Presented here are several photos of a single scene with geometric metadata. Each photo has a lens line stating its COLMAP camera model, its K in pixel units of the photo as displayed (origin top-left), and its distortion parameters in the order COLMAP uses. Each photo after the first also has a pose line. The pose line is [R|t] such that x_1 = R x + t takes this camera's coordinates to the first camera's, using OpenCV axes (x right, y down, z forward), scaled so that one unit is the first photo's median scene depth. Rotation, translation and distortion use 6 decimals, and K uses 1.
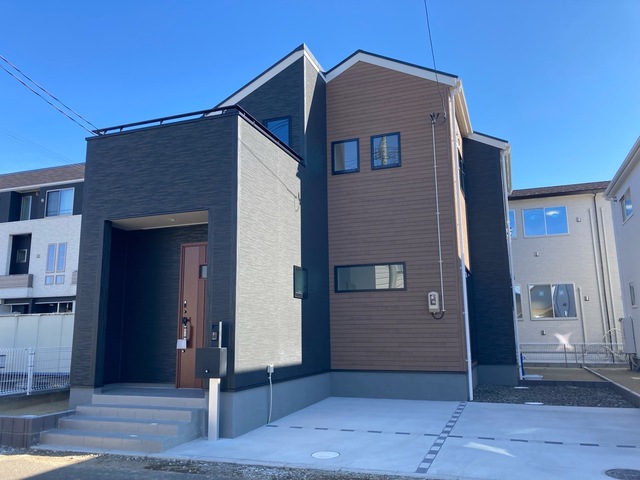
lens RADIAL K [[526.0, 0, 314.1], [0, 526.0, 243.2], [0, 0, 1]] dist [0.050988, -0.040517]
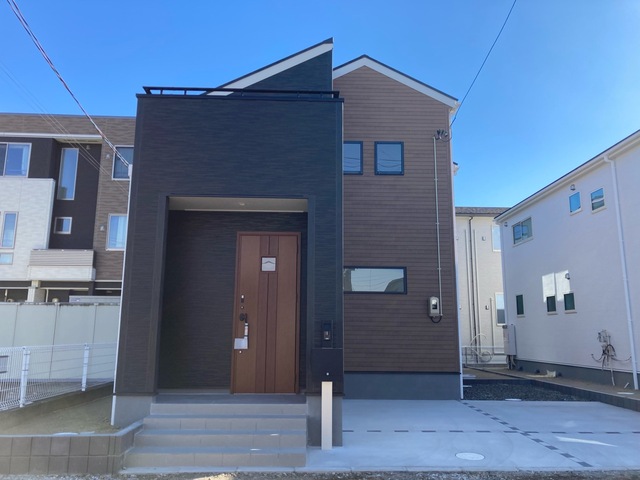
lens RADIAL K [[526.0, 0, 322.8], [0, 526.0, 238.3], [0, 0, 1]] dist [0.050988, -0.040517]
pose [[0.921866, 0.086475, 0.377736, -0.443591], [-0.082066, 0.996239, -0.027785, 0.025203], [-0.378718, -0.005385, 0.925496, 0.117726]]
